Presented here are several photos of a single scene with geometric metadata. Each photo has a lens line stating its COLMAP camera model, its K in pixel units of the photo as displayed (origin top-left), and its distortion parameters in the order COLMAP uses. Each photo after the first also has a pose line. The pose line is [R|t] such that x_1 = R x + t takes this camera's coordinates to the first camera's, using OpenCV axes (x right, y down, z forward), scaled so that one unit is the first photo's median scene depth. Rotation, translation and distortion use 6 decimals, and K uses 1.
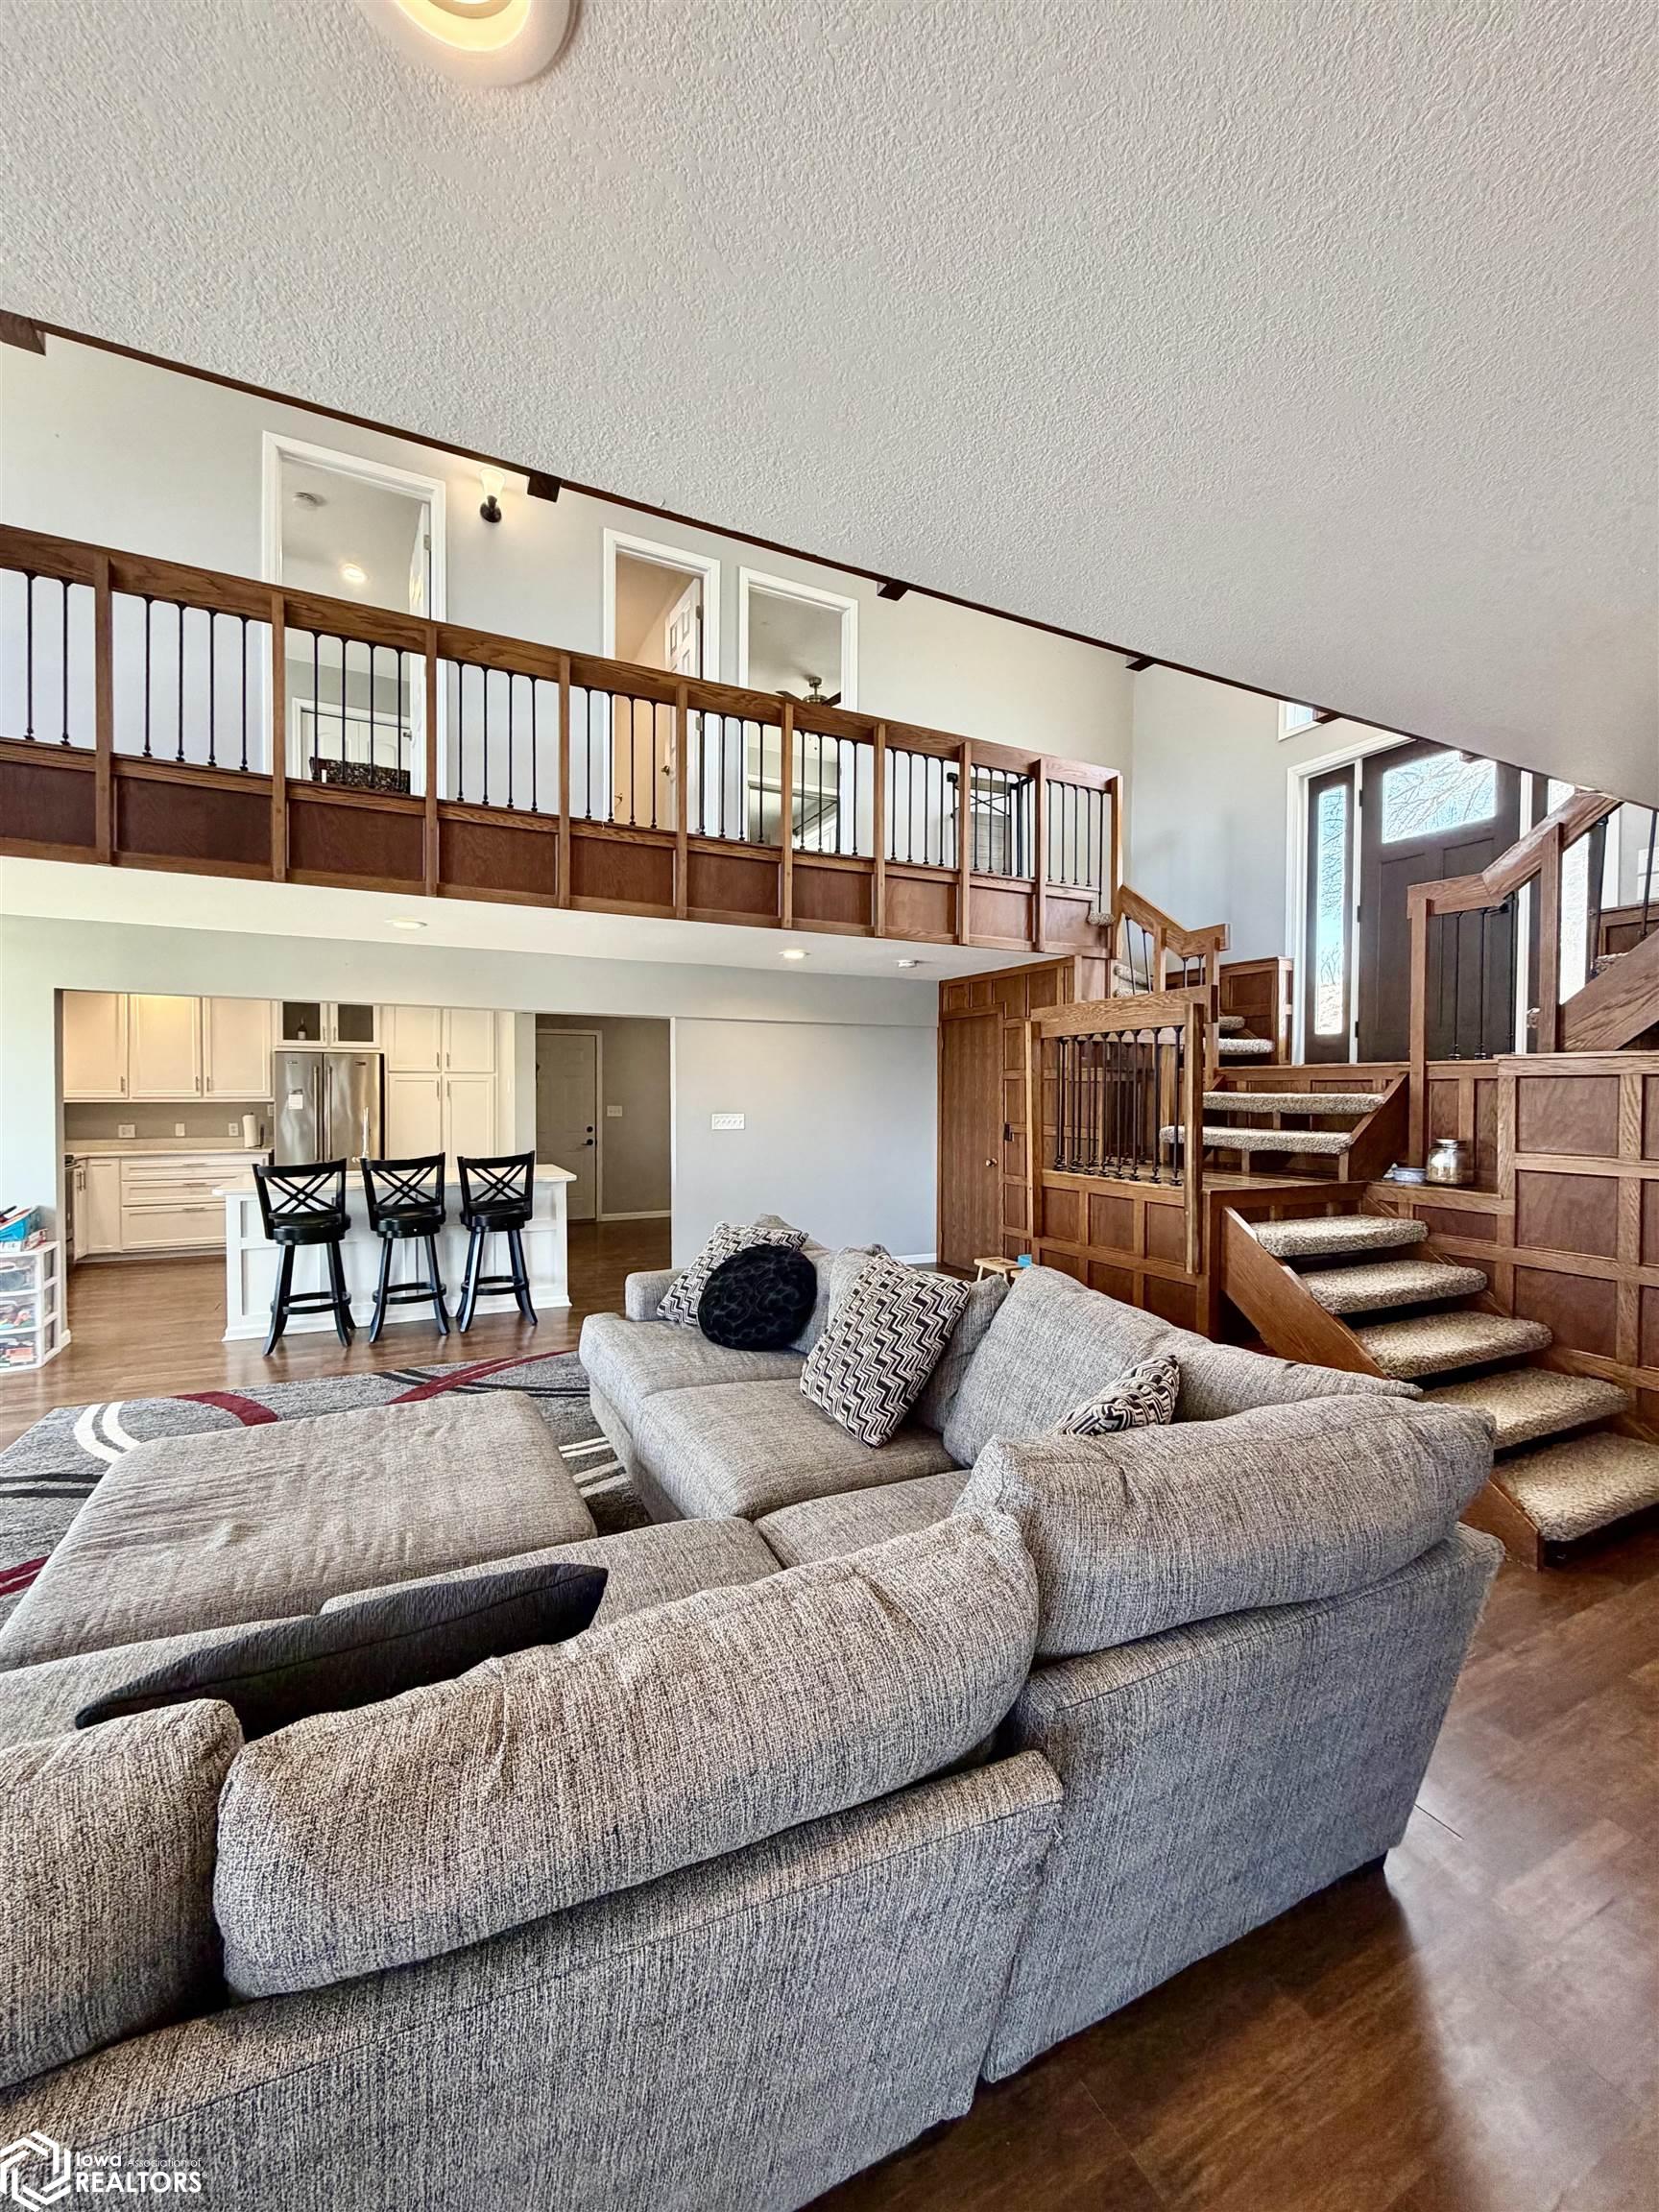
lens RADIAL K [[879.9, 0, 829.8], [0, 879.9, 1100.2], [0, 0, 1]] dist [0.000330, -0.000086]
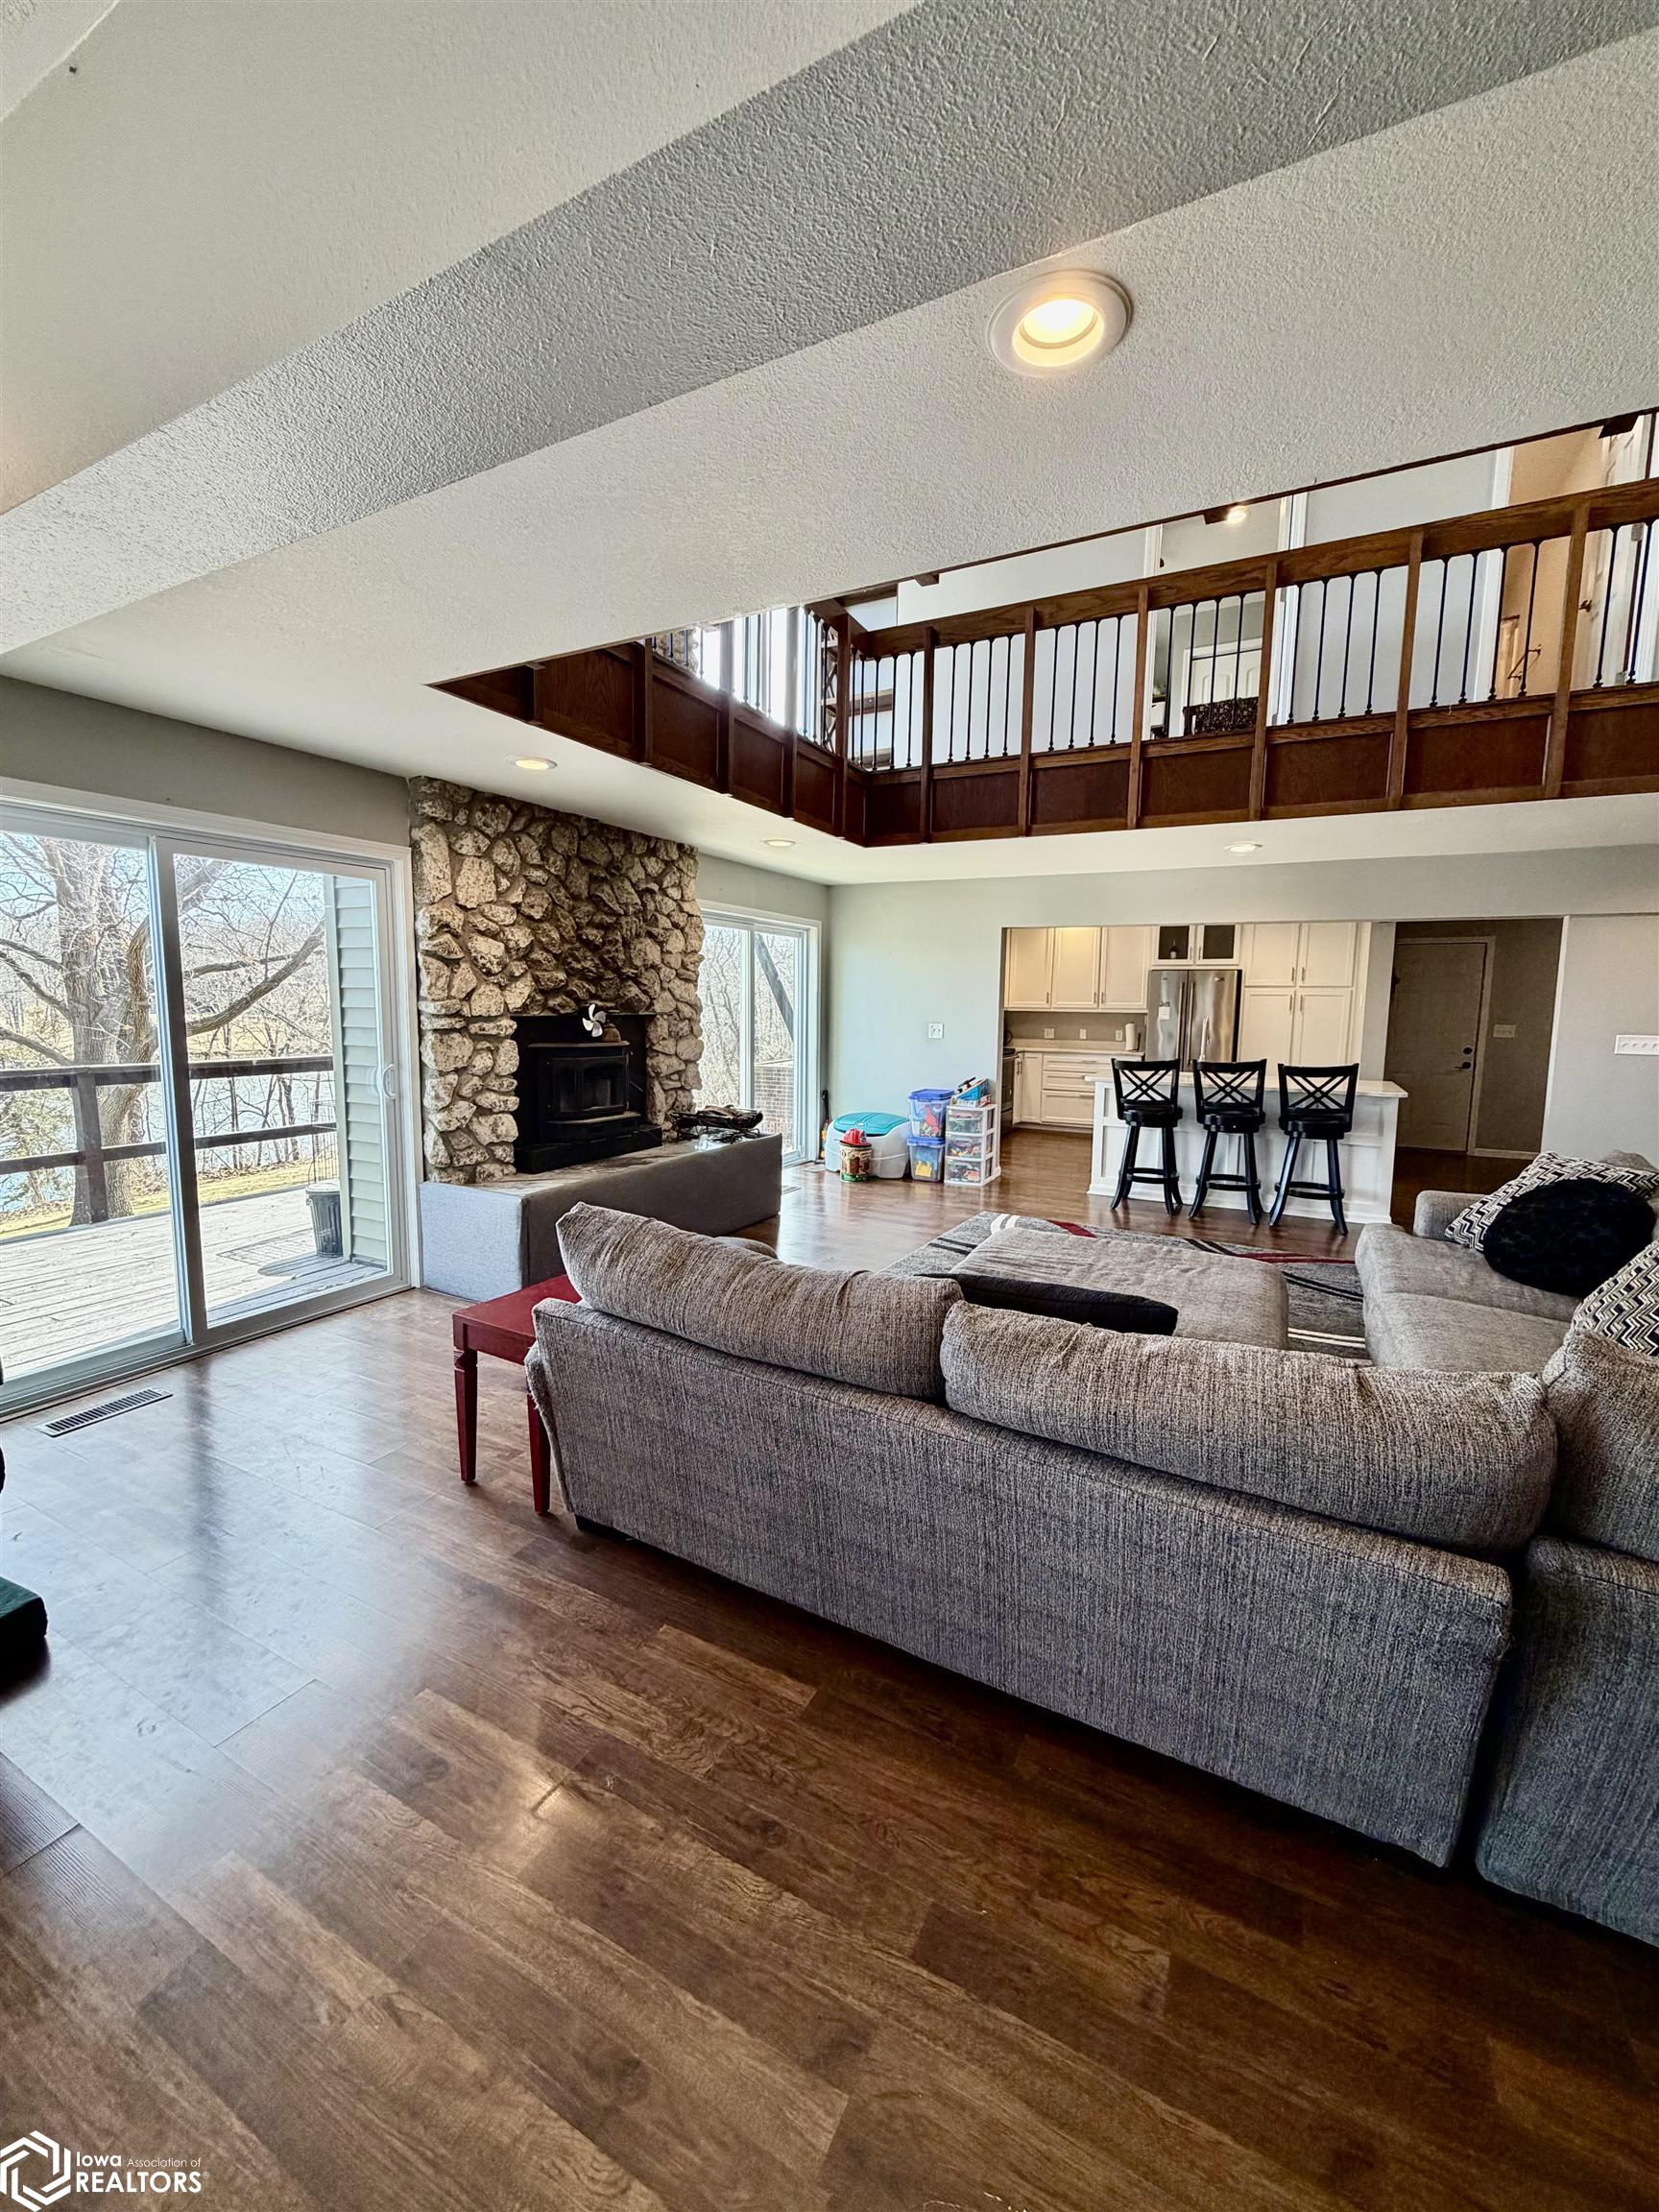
lens RADIAL K [[879.9, 0, 829.8], [0, 879.9, 1100.2], [0, 0, 1]] dist [0.000330, -0.000086]
pose [[0.586420, 0.094542, -0.804471, 0.128268], [-0.021000, 0.994606, 0.101579, 0.011745], [0.809735, -0.042674, 0.585242, -0.071120]]
